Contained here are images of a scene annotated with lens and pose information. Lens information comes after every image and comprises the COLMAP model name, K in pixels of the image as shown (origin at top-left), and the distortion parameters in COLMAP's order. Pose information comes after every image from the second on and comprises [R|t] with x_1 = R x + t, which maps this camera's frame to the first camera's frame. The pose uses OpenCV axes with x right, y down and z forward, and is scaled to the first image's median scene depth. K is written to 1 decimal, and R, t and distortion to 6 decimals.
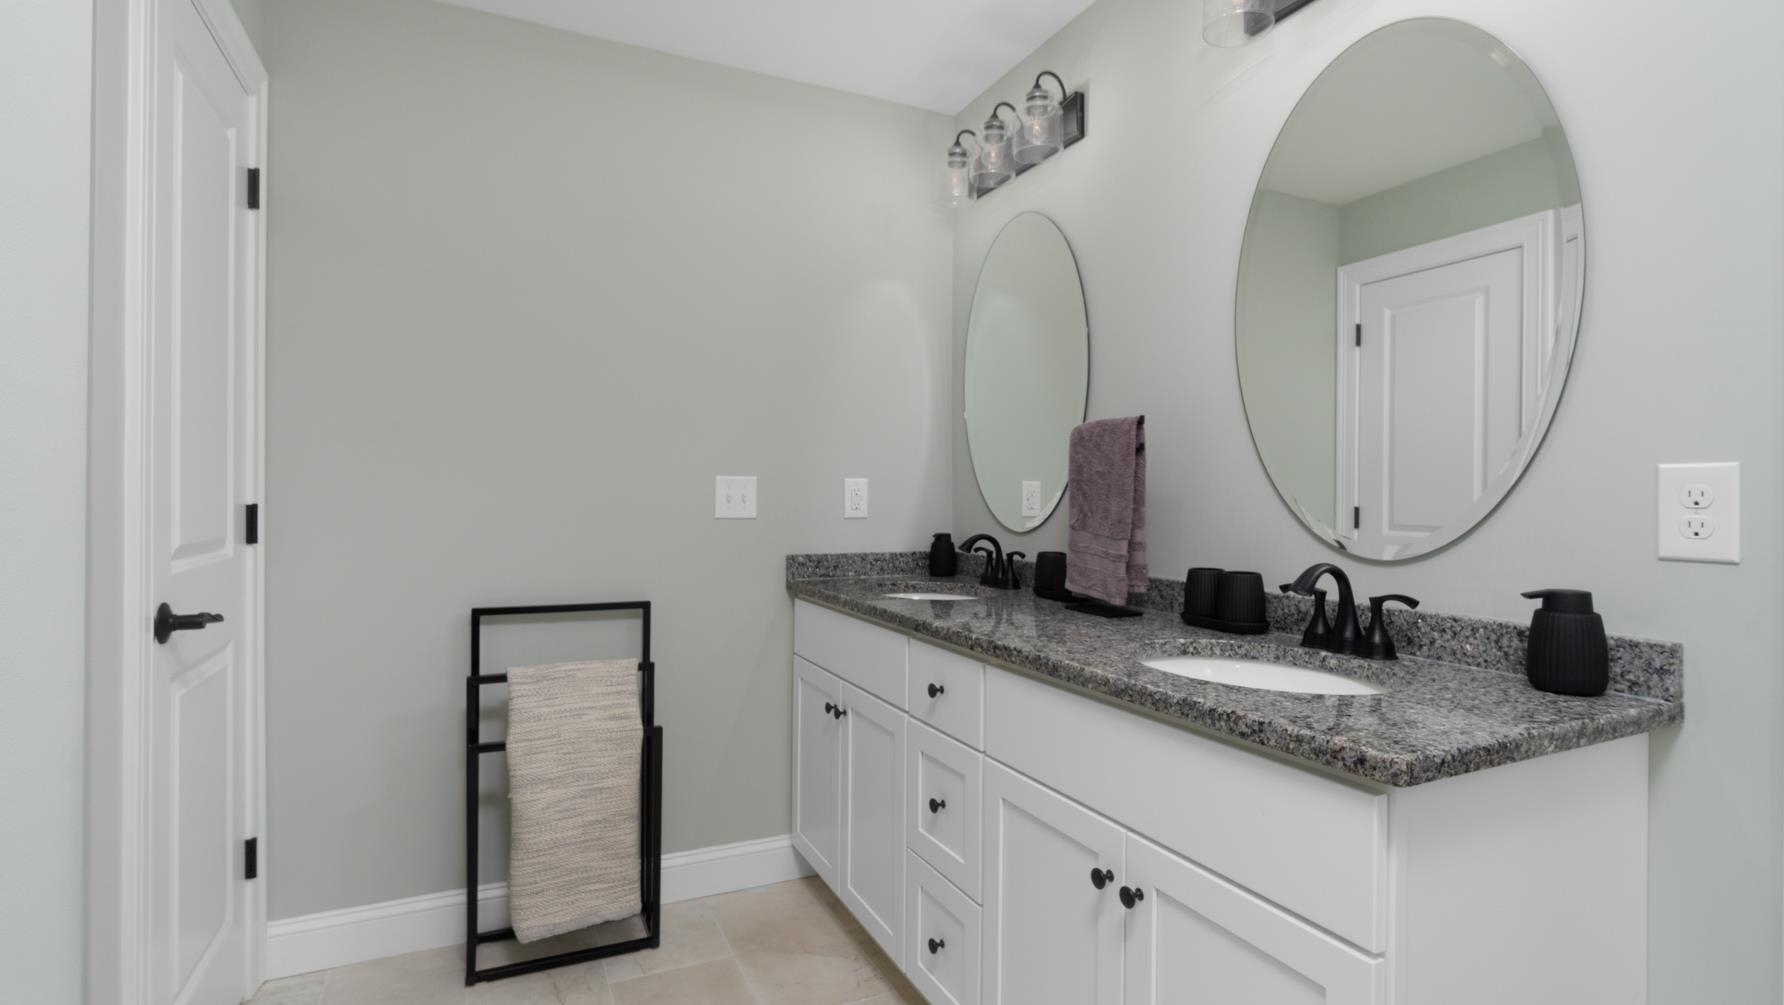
lens RADIAL K [[846.1, 0, 892.0], [0, 846.1, 502.5], [0, 0, 1]] dist [-0.003834, -0.000523]
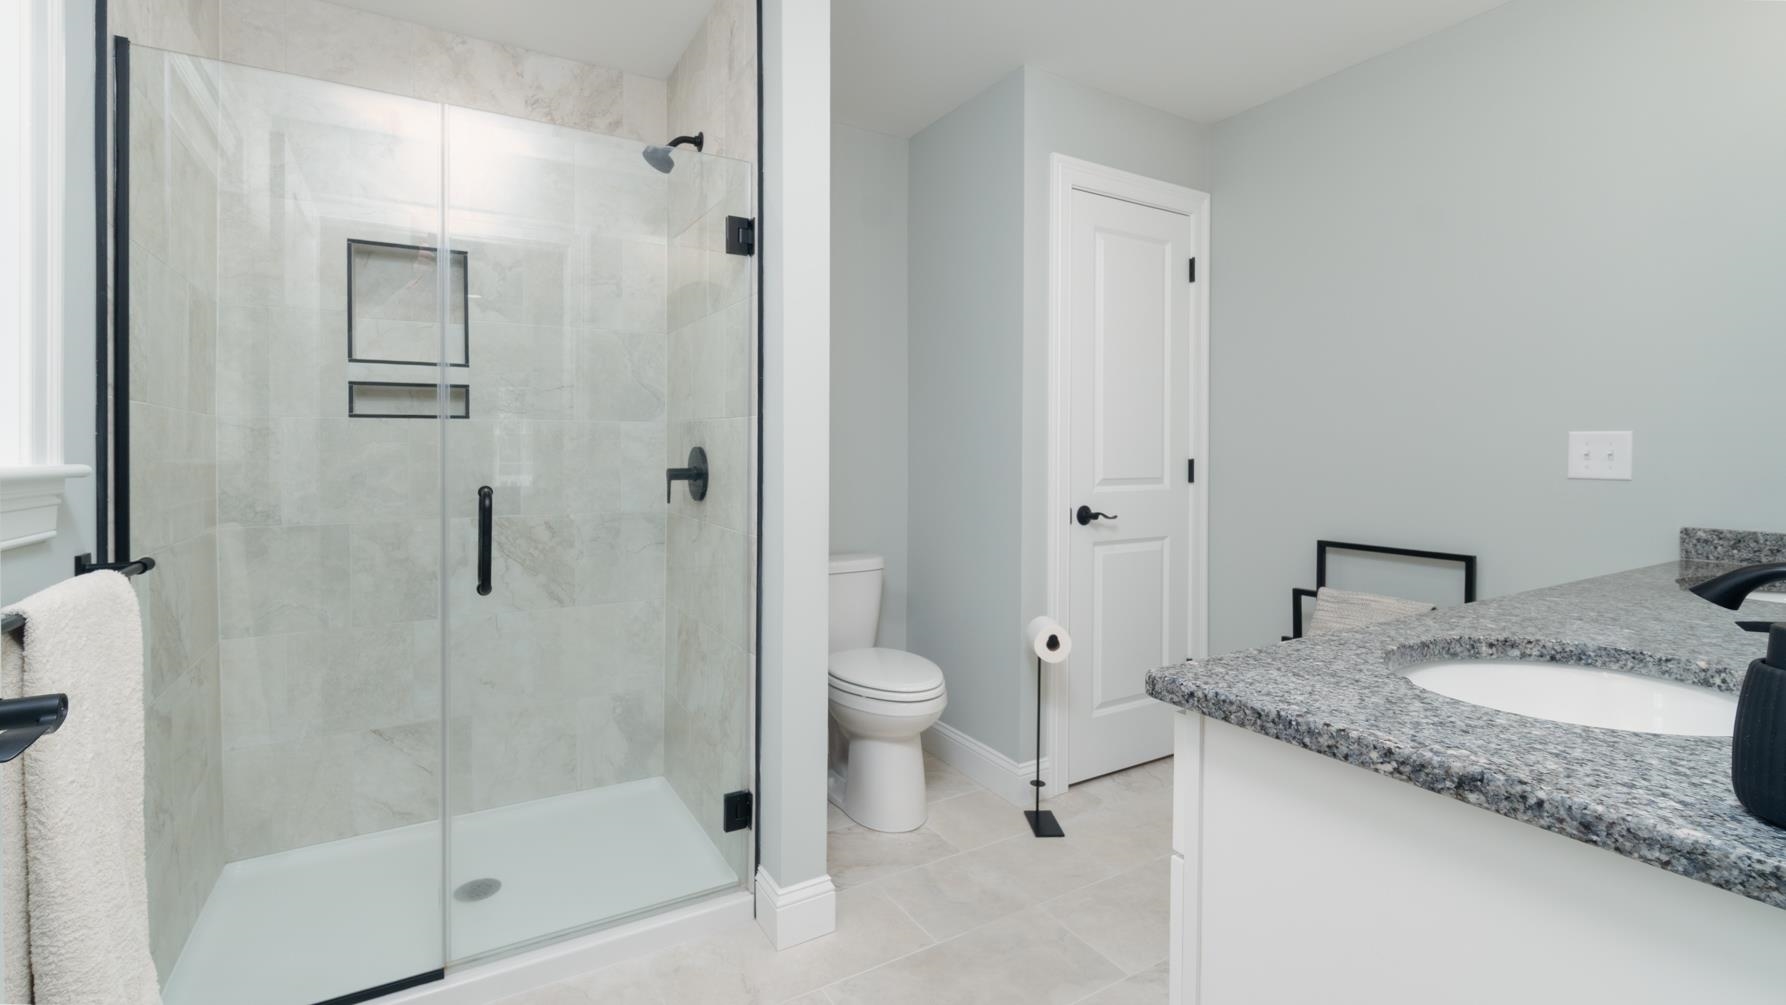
lens RADIAL K [[756.3, 0, 846.0], [0, 756.3, 483.4], [0, 0, 1]] dist [-0.001297, -0.000452]
pose [[0.059991, 0.036639, -0.997526, 0.644685], [-0.008831, 0.999307, 0.036173, 0.002426], [0.998160, 0.006639, 0.060273, 0.202925]]
